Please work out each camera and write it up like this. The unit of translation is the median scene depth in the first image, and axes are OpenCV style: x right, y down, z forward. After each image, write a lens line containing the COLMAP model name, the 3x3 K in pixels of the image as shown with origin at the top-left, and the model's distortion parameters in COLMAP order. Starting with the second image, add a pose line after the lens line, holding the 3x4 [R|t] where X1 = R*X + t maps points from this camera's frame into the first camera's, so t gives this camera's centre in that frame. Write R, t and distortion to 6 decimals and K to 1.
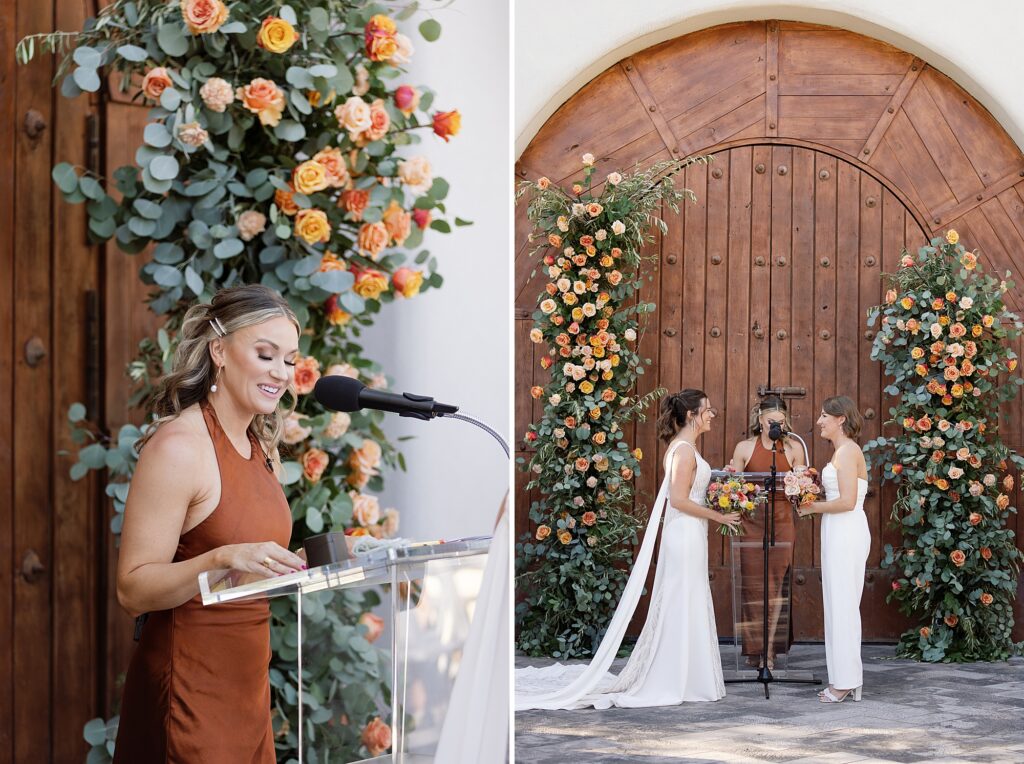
lens RADIAL K [[2717.4, 0, 512.0], [0, 2717.4, 382.0], [0, 0, 1]] dist [-0.796948, 8.803919]
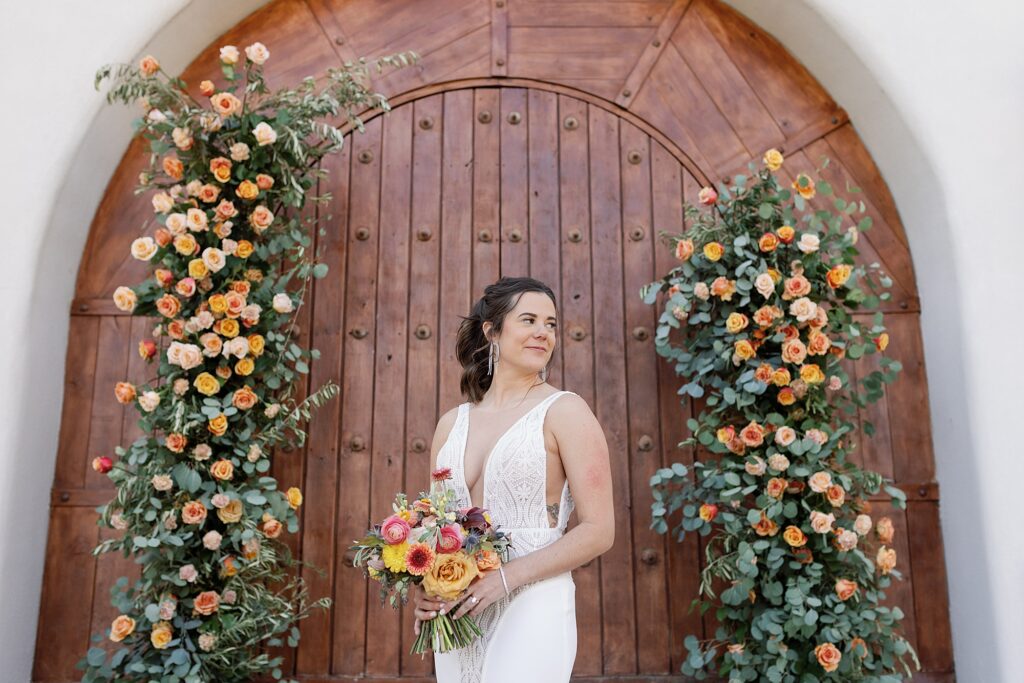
lens RADIAL K [[1033.3, 0, 534.4], [0, 1033.3, 337.1], [0, 0, 1]] dist [-0.006165, -0.002234]
pose [[0.988612, 0.014650, 0.149774, 0.065947], [0.018791, 0.975444, -0.219445, 0.044692], [-0.149311, 0.219760, 0.964060, 0.757726]]
